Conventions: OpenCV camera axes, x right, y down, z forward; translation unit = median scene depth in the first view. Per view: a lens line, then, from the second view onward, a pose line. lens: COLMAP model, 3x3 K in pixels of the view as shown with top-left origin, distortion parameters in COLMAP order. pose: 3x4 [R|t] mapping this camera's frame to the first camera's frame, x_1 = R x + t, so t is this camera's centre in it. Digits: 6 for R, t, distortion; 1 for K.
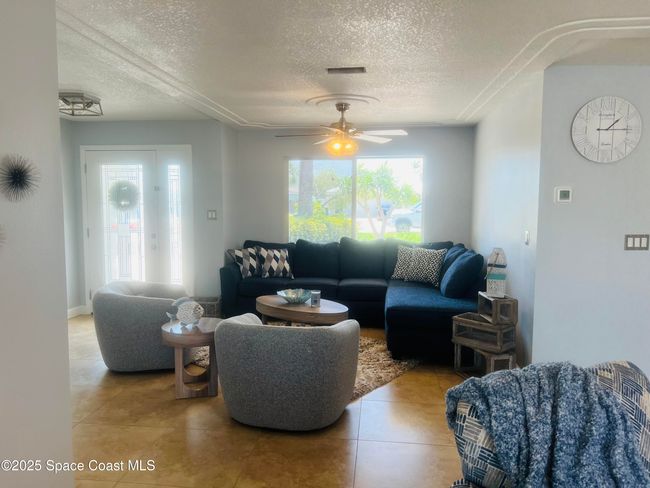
lens RADIAL K [[492.9, 0, 326.2], [0, 492.9, 245.5], [0, 0, 1]] dist [0.051165, -0.042574]
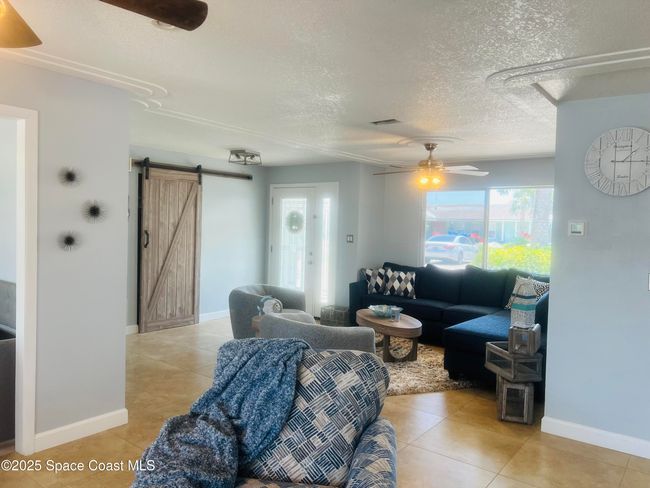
lens RADIAL K [[492.9, 0, 331.2], [0, 492.9, 243.6], [0, 0, 1]] dist [0.051165, -0.042574]
pose [[0.857388, 0.040913, -0.513041, 0.348078], [-0.071536, 0.996633, -0.040073, 0.001327], [0.509674, 0.071058, 0.857428, -0.053531]]
